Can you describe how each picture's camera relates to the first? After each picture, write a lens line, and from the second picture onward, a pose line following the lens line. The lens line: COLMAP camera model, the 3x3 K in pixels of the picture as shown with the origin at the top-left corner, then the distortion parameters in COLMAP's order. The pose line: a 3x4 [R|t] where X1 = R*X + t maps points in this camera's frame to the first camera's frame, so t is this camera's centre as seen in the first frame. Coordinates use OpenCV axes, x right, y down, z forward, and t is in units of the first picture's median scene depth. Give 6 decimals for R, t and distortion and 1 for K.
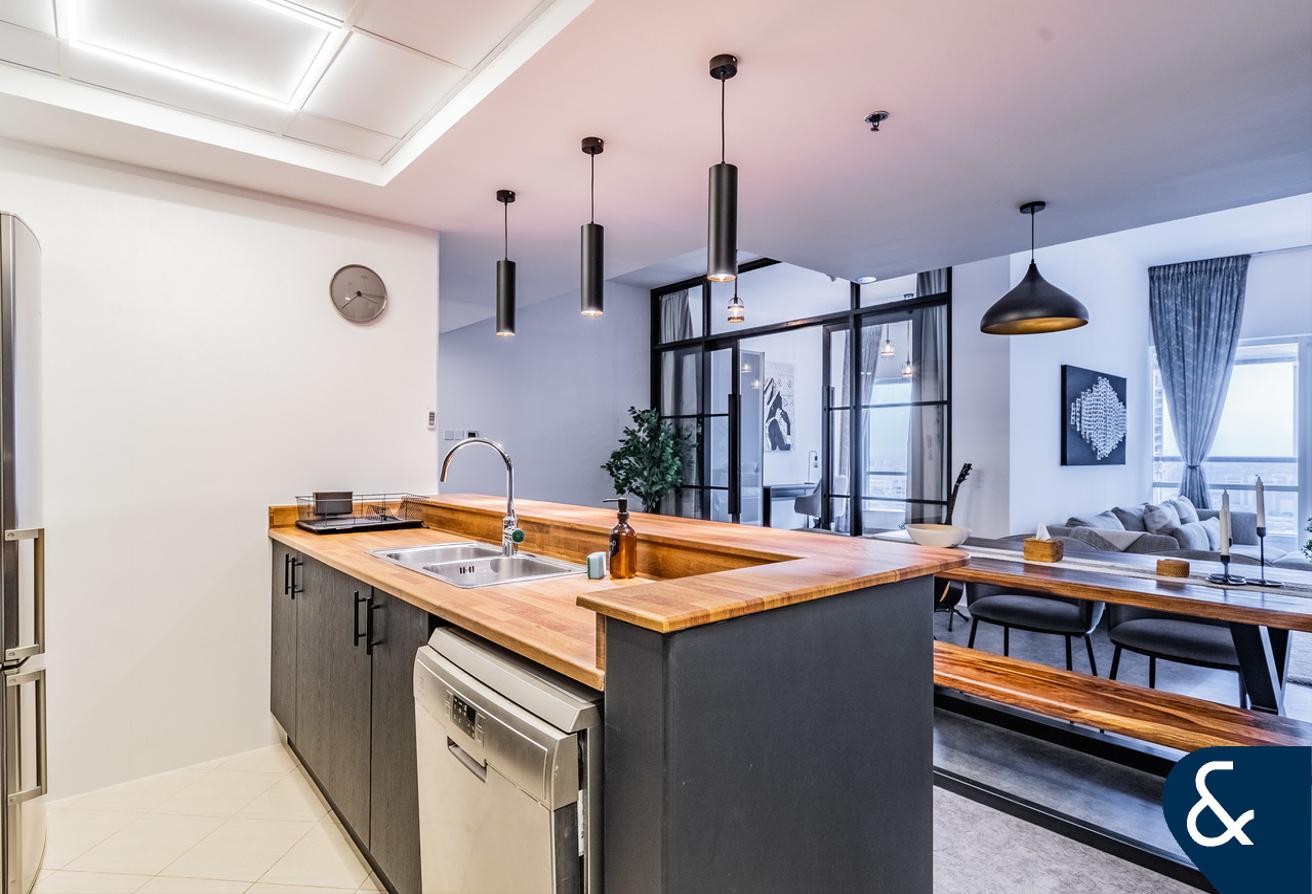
lens RADIAL K [[683.6, 0, 657.9], [0, 683.6, 449.6], [0, 0, 1]] dist [0.012641, -0.003703]
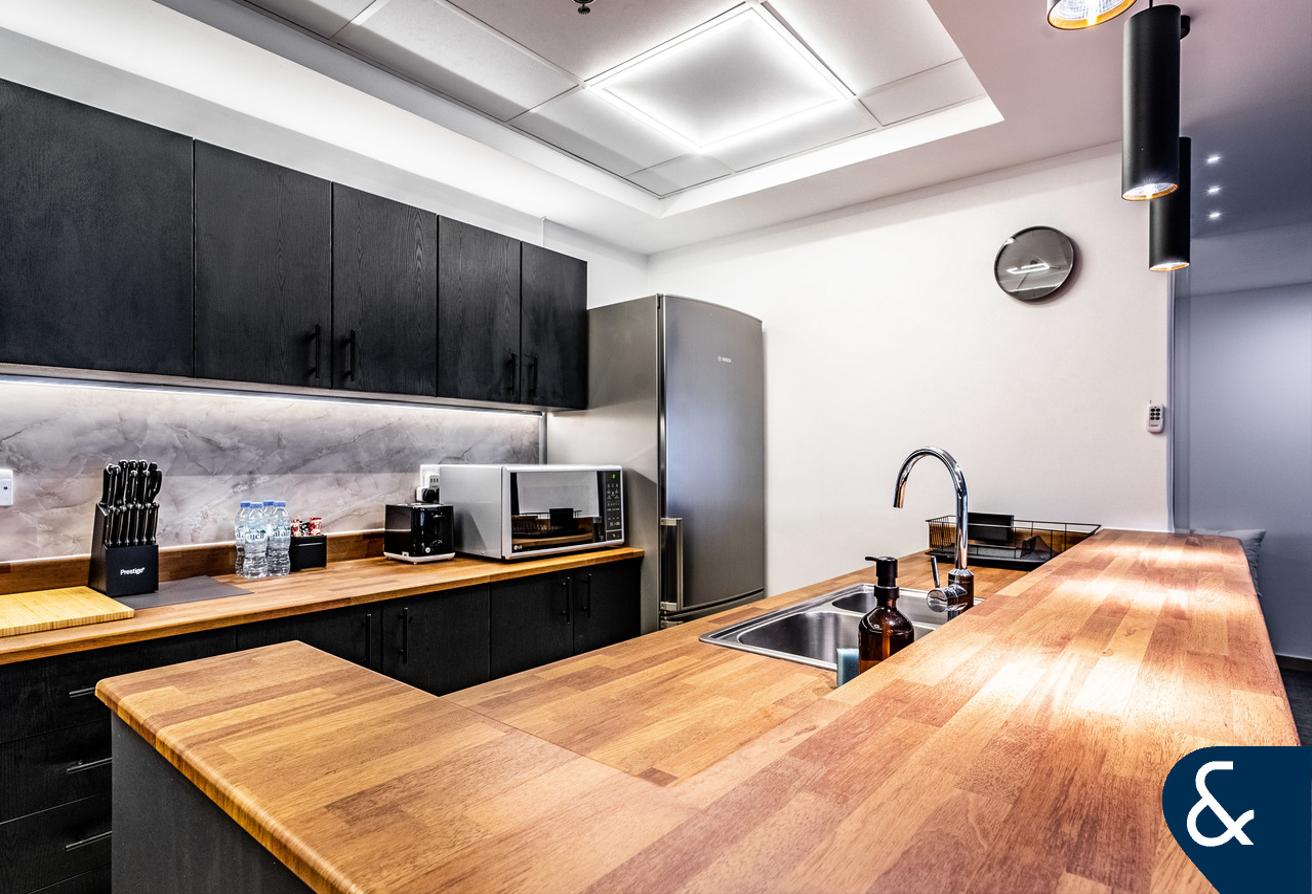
lens RADIAL K [[683.6, 0, 637.8], [0, 683.6, 454.6], [0, 0, 1]] dist [0.012641, -0.003703]
pose [[0.166512, -0.004434, -0.986029, 0.117510], [-0.003848, 0.999979, -0.005147, -0.001590], [0.986032, 0.004651, 0.166491, 0.193450]]
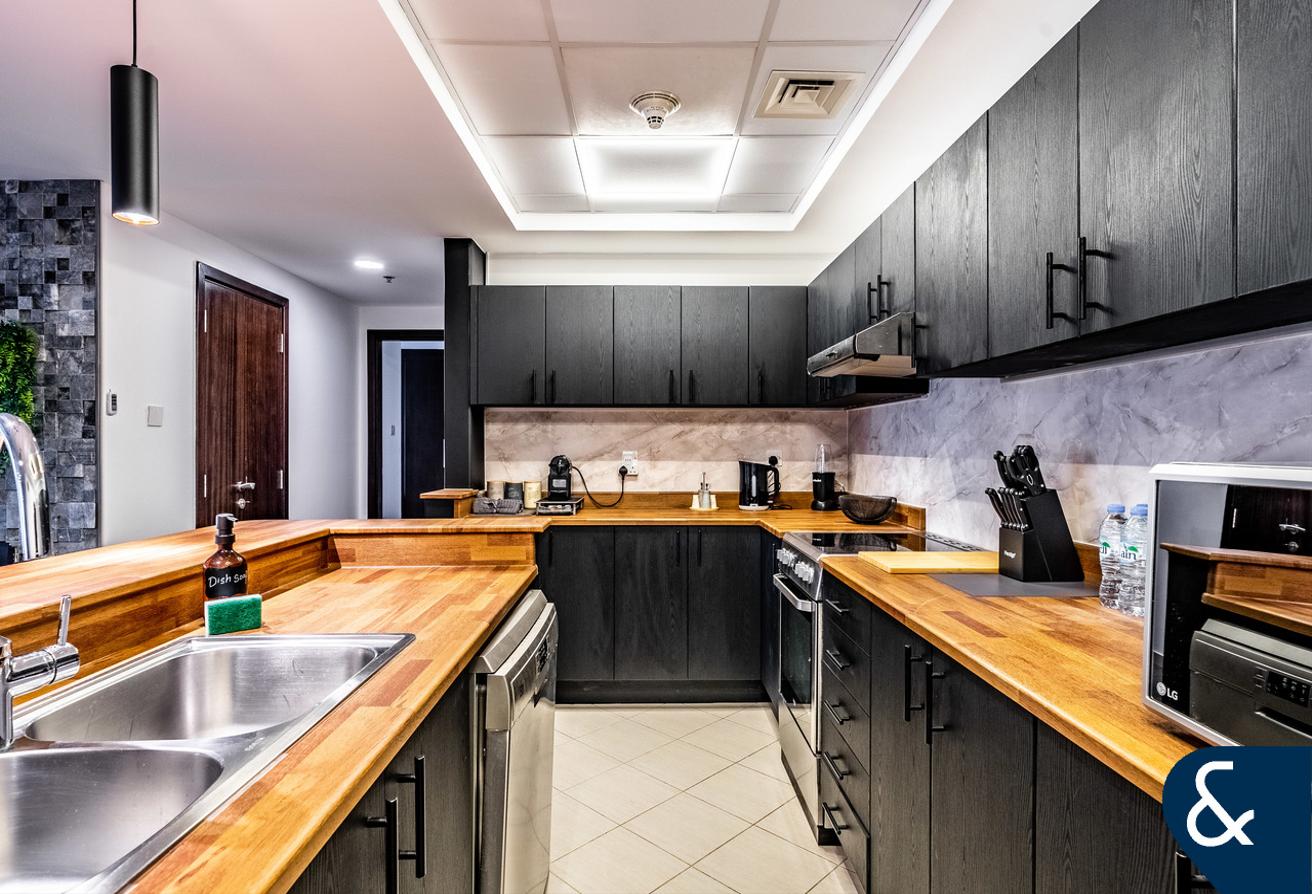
lens RADIAL K [[683.6, 0, 651.7], [0, 683.6, 443.1], [0, 0, 1]] dist [0.012641, -0.003703]
pose [[-0.760534, -0.000379, 0.649298, -0.234445], [0.001140, 0.999998, 0.001919, -0.001646], [-0.649297, 0.002200, -0.760532, 0.340518]]
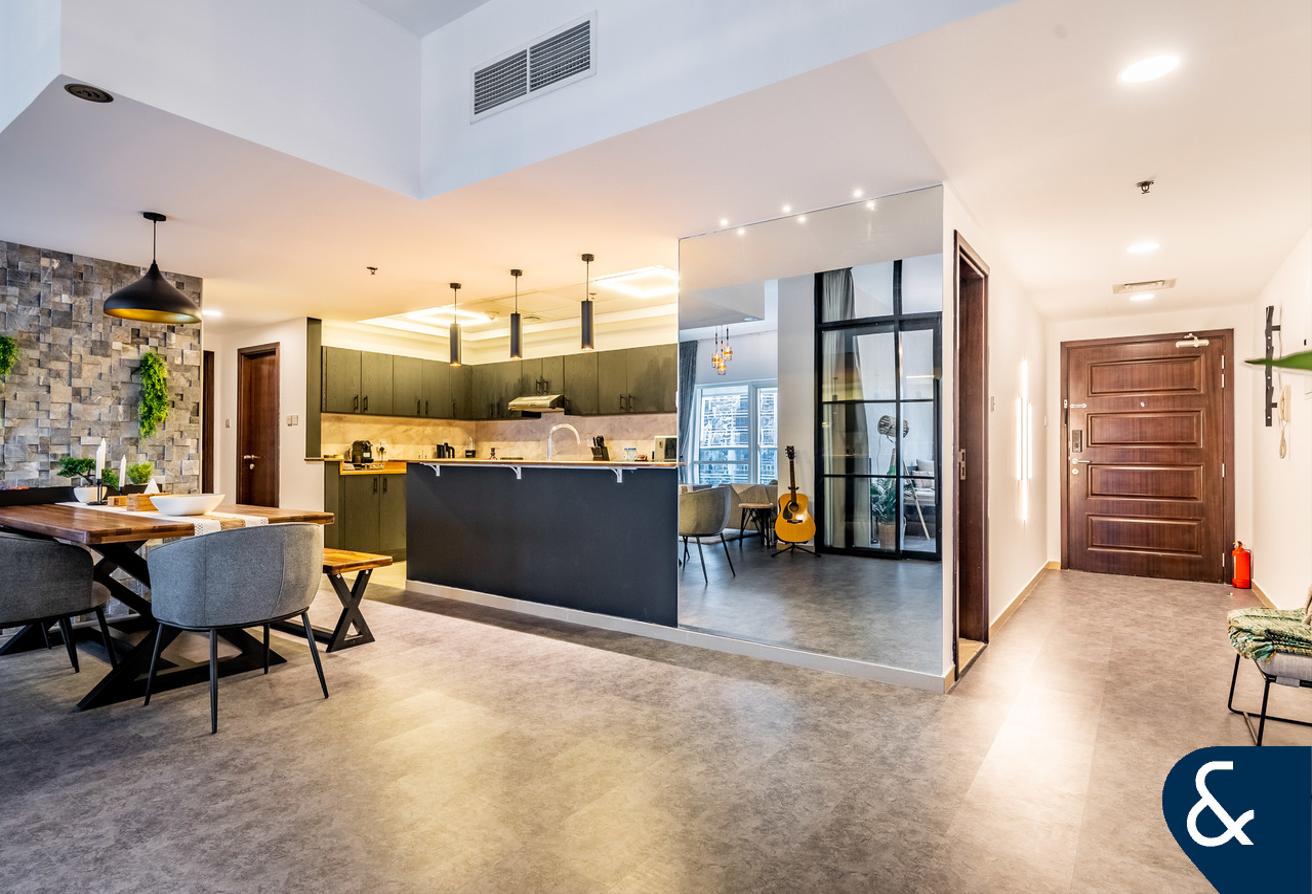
lens RADIAL K [[671.0, 0, 645.1], [0, 671.0, 446.8], [0, 0, 1]] dist [0.005590, -0.001467]
pose [[-0.973158, -0.007068, -0.230029, -0.009677], [-0.006232, 0.999971, -0.004360, 0.020475], [0.230053, -0.002810, -0.973174, 1.044330]]
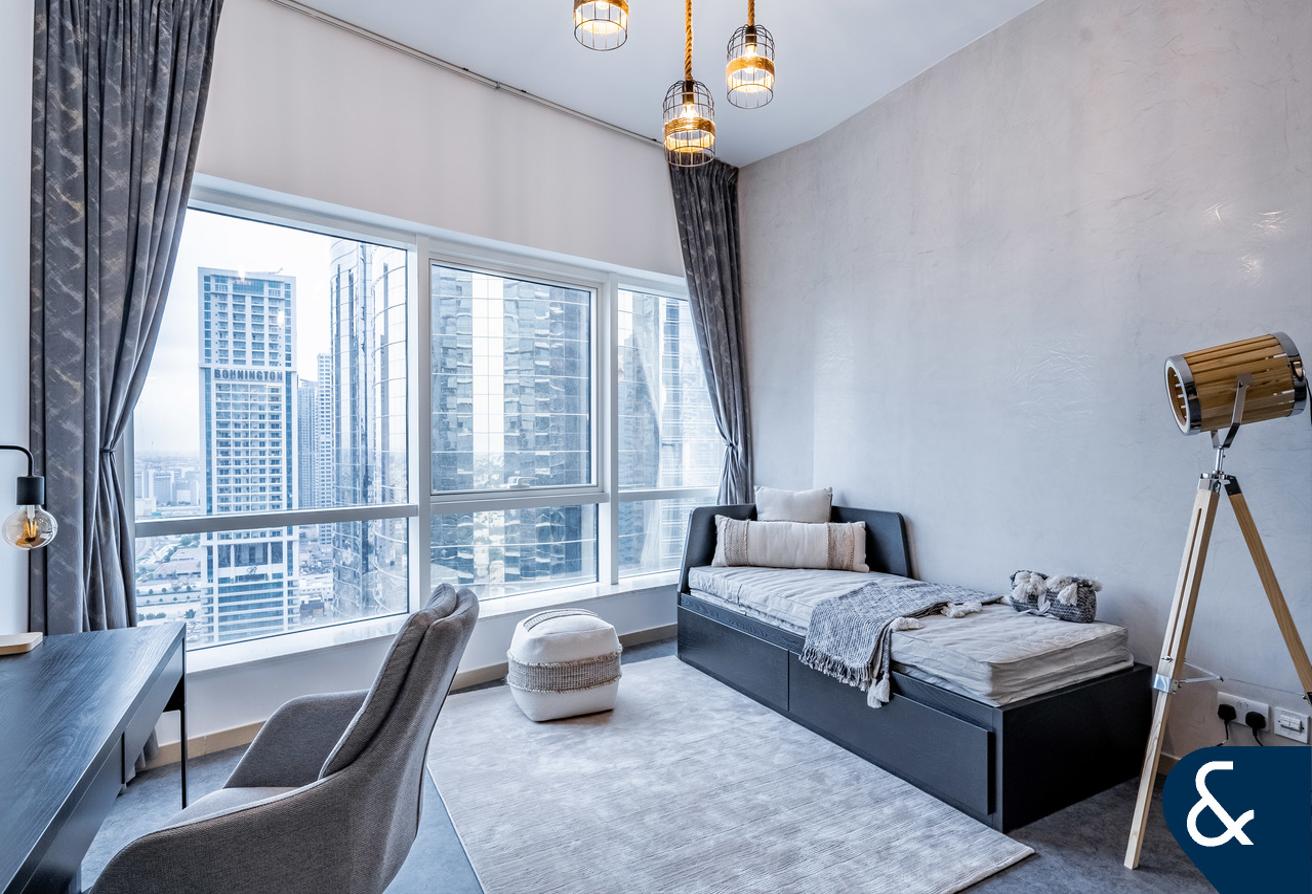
lens RADIAL K [[683.6, 0, 674.2], [0, 683.6, 453.2], [0, 0, 1]] dist [0.012641, -0.003703]
pose [[0.197875, -0.016285, 0.980092, 0.145805], [0.003497, 0.999867, 0.015908, 0.001495], [-0.980221, 0.000280, 0.197905, 1.169177]]
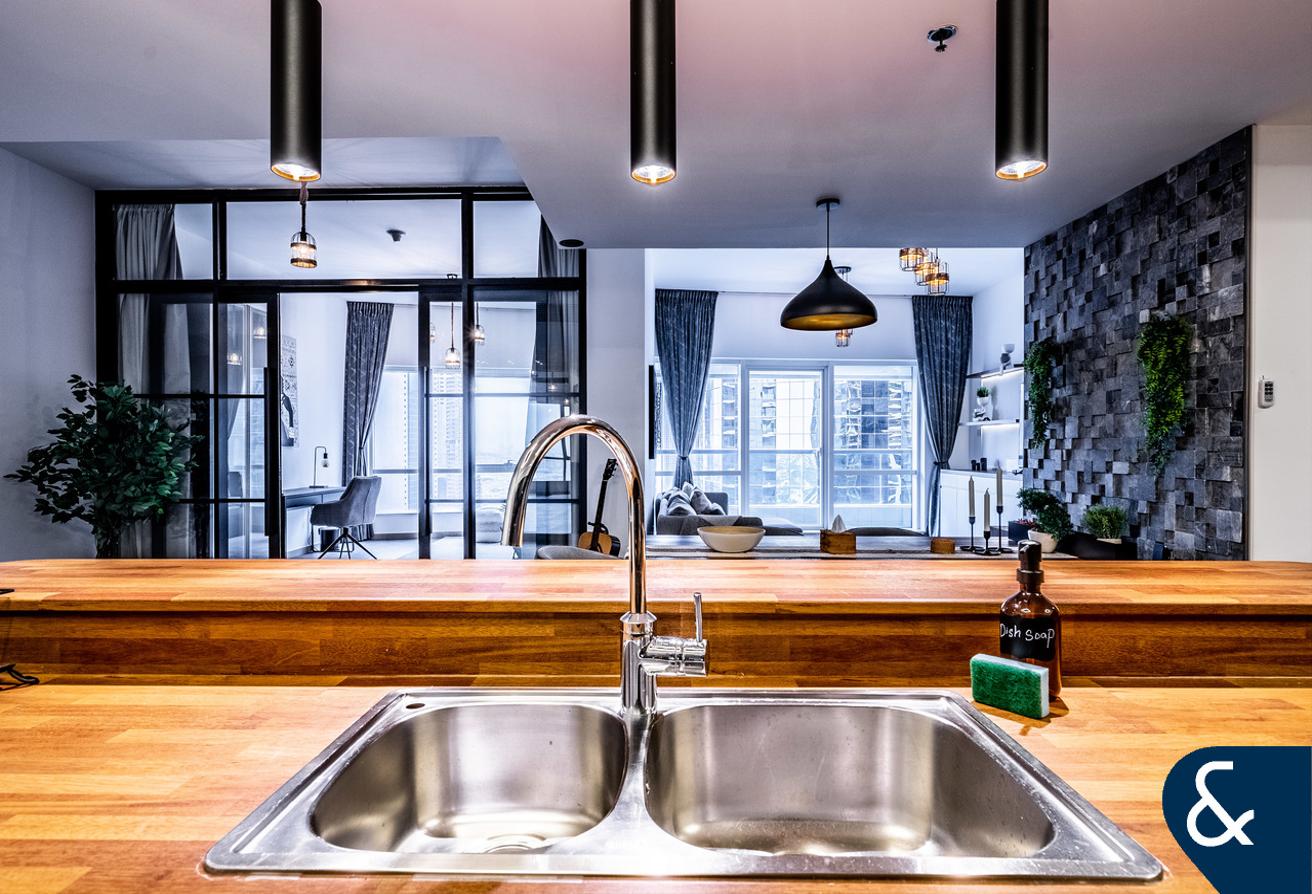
lens RADIAL K [[683.6, 0, 655.9], [0, 683.6, 447.8], [0, 0, 1]] dist [0.012641, -0.003703]
pose [[0.663520, -0.006790, 0.748128, -0.168937], [0.002871, 0.999975, 0.006529, -0.001316], [-0.748153, -0.002184, 0.663522, 0.234505]]
